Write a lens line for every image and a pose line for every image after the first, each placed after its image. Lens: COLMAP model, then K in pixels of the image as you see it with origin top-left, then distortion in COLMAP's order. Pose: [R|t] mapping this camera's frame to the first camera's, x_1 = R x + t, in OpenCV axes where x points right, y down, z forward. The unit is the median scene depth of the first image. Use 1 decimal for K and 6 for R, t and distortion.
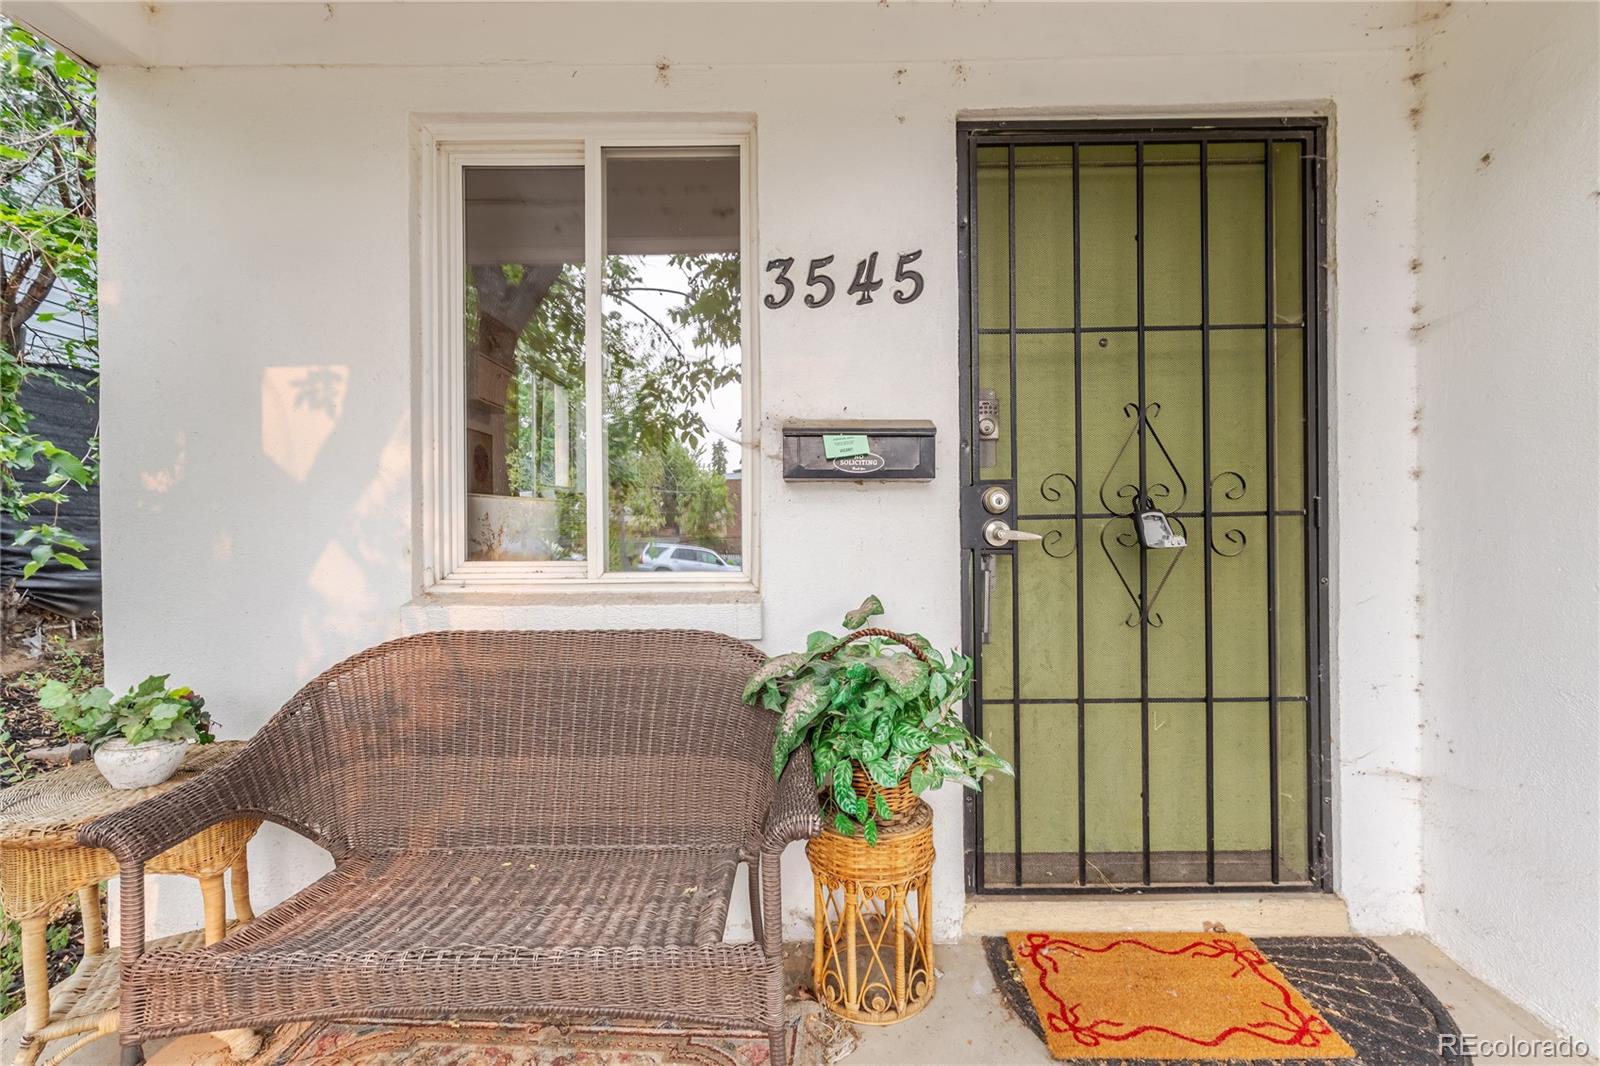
lens RADIAL K [[732.3, 0, 797.3], [0, 732.3, 530.0], [0, 0, 1]] dist [-0.000027, 0.002190]
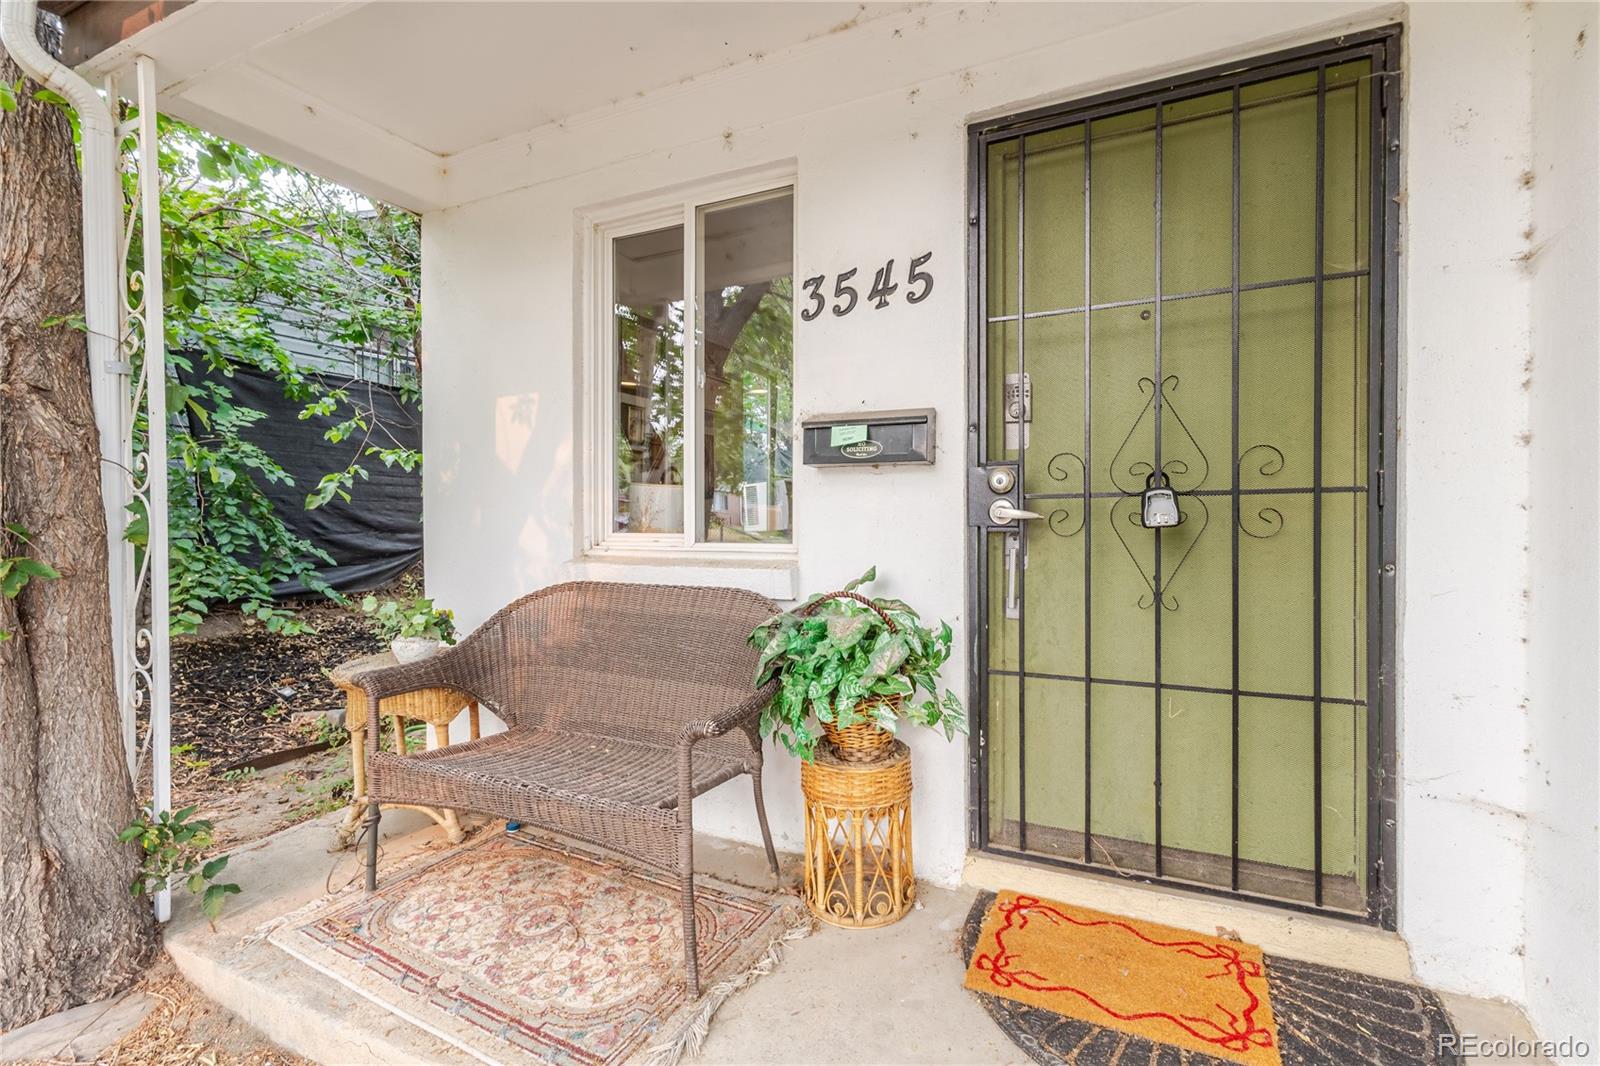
lens RADIAL K [[732.3, 0, 803.2], [0, 732.3, 529.2], [0, 0, 1]] dist [-0.000027, 0.002190]
pose [[0.902821, 0.012324, -0.429839, 0.470230], [-0.007854, 0.999895, 0.012171, 0.018878], [0.429944, -0.007612, 0.902824, -0.070522]]
